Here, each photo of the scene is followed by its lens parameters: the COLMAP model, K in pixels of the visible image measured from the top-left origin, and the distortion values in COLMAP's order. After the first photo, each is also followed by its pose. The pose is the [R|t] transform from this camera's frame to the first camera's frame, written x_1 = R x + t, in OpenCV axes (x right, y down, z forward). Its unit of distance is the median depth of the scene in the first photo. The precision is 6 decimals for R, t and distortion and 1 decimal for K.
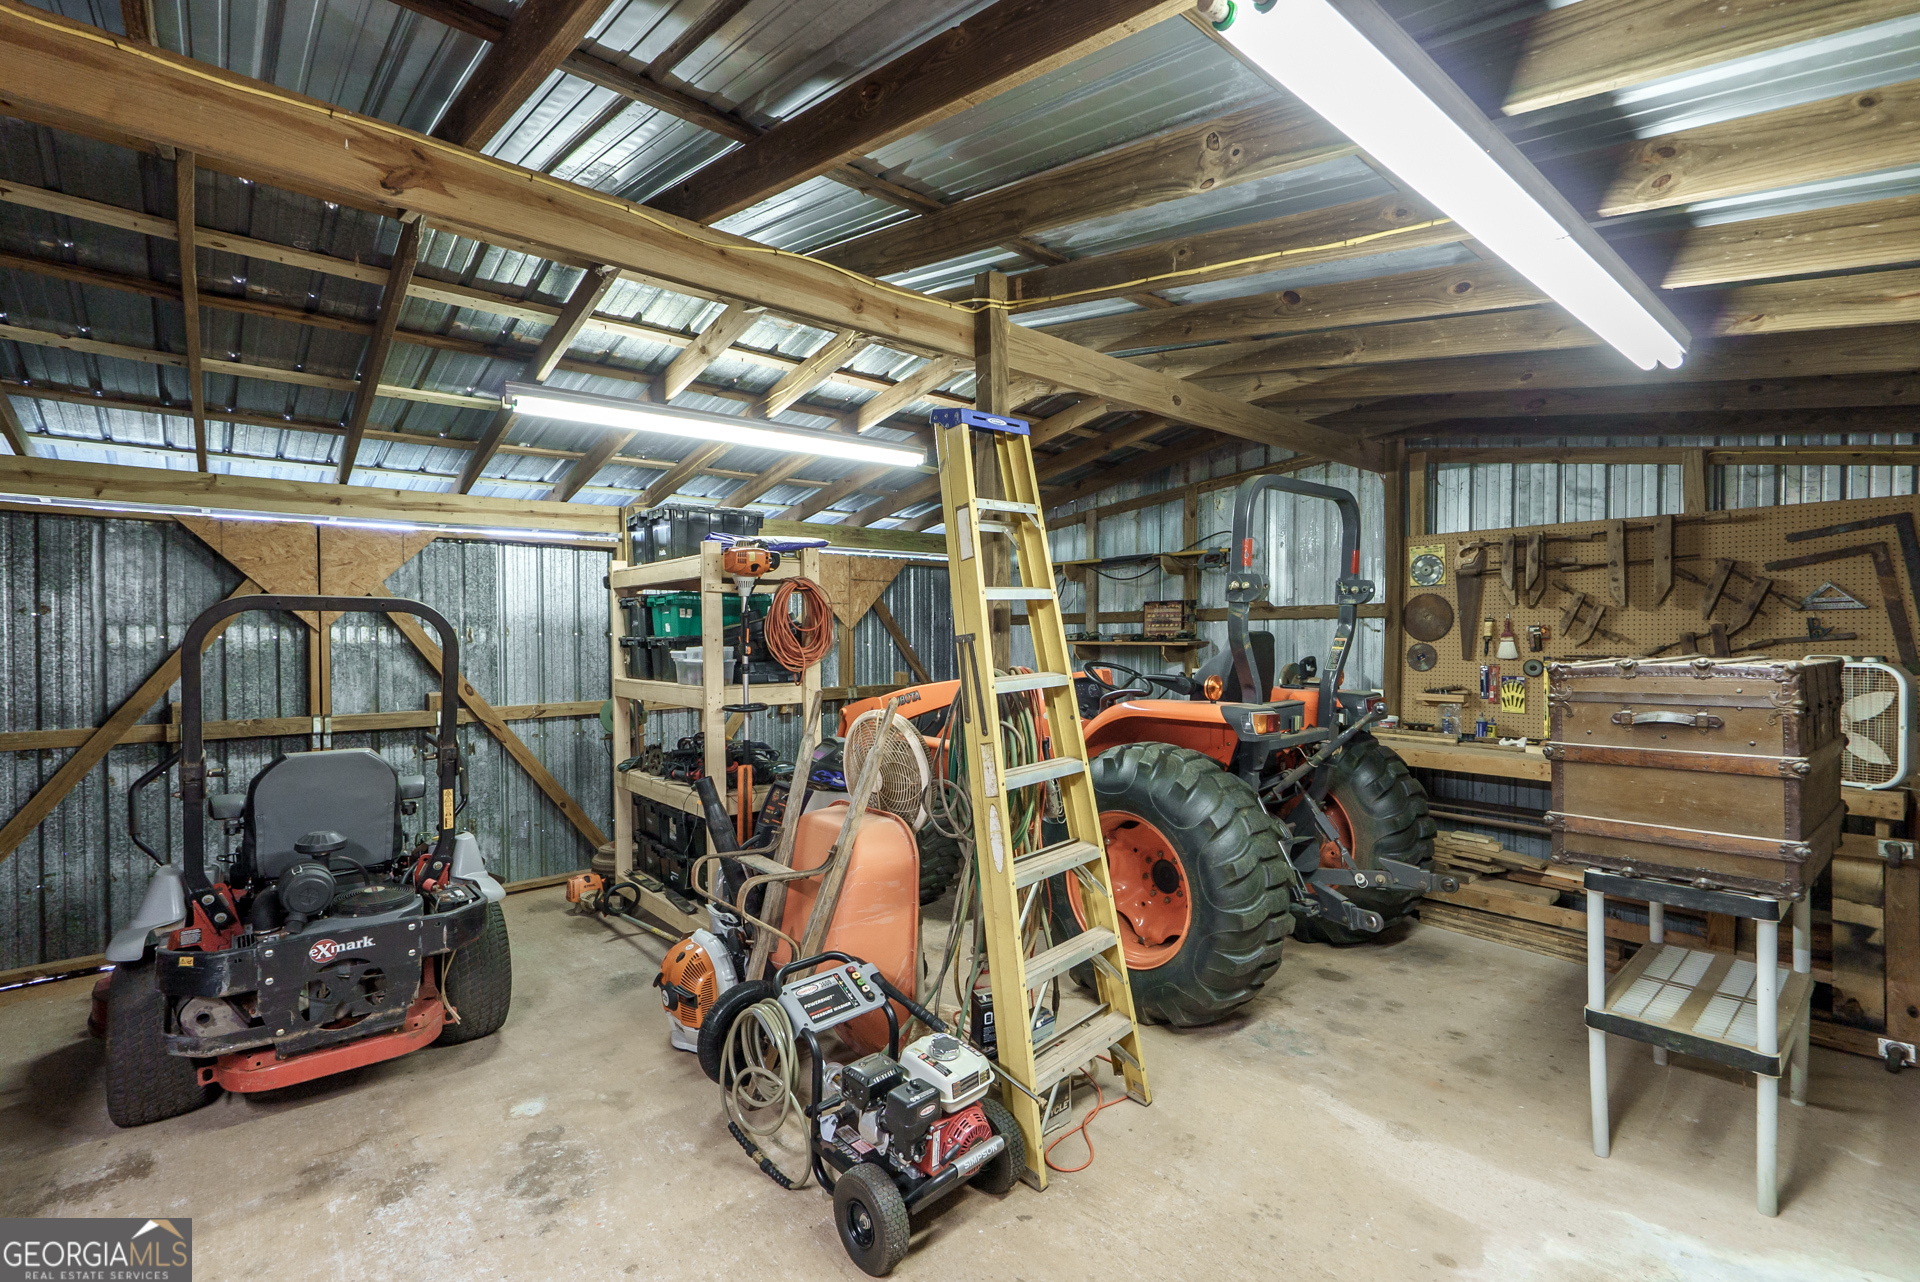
lens RADIAL K [[877.4, 0, 962.9], [0, 877.4, 640.1], [0, 0, 1]] dist [-0.007954, 0.001944]
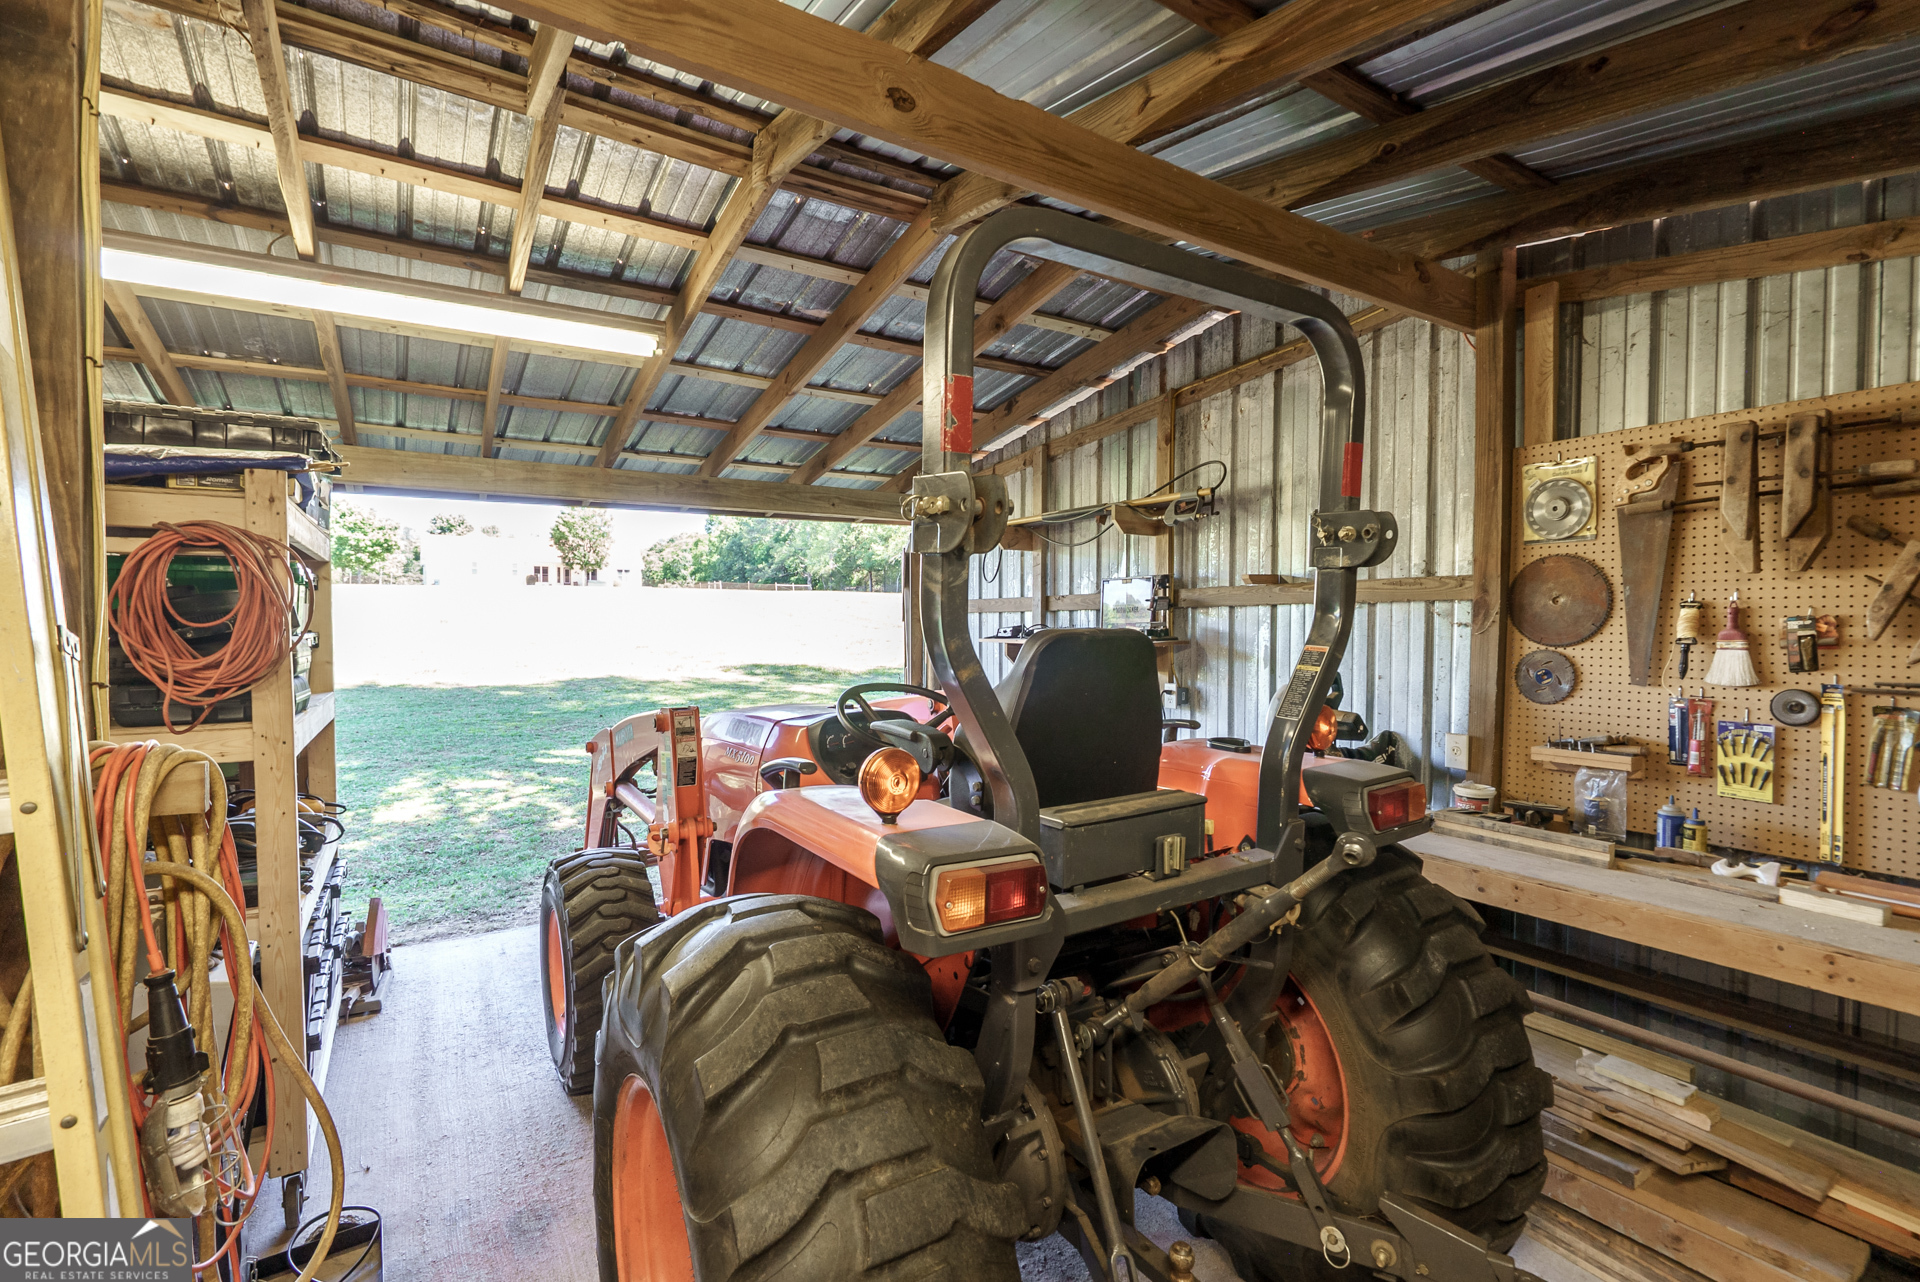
lens RADIAL K [[877.4, 0, 960.7], [0, 877.4, 642.0], [0, 0, 1]] dist [-0.007954, 0.001944]
pose [[0.988754, 0.003973, -0.149499, 0.280541], [-0.001874, 0.999898, 0.014179, -0.008645], [0.149541, -0.013739, 0.988660, 0.472406]]
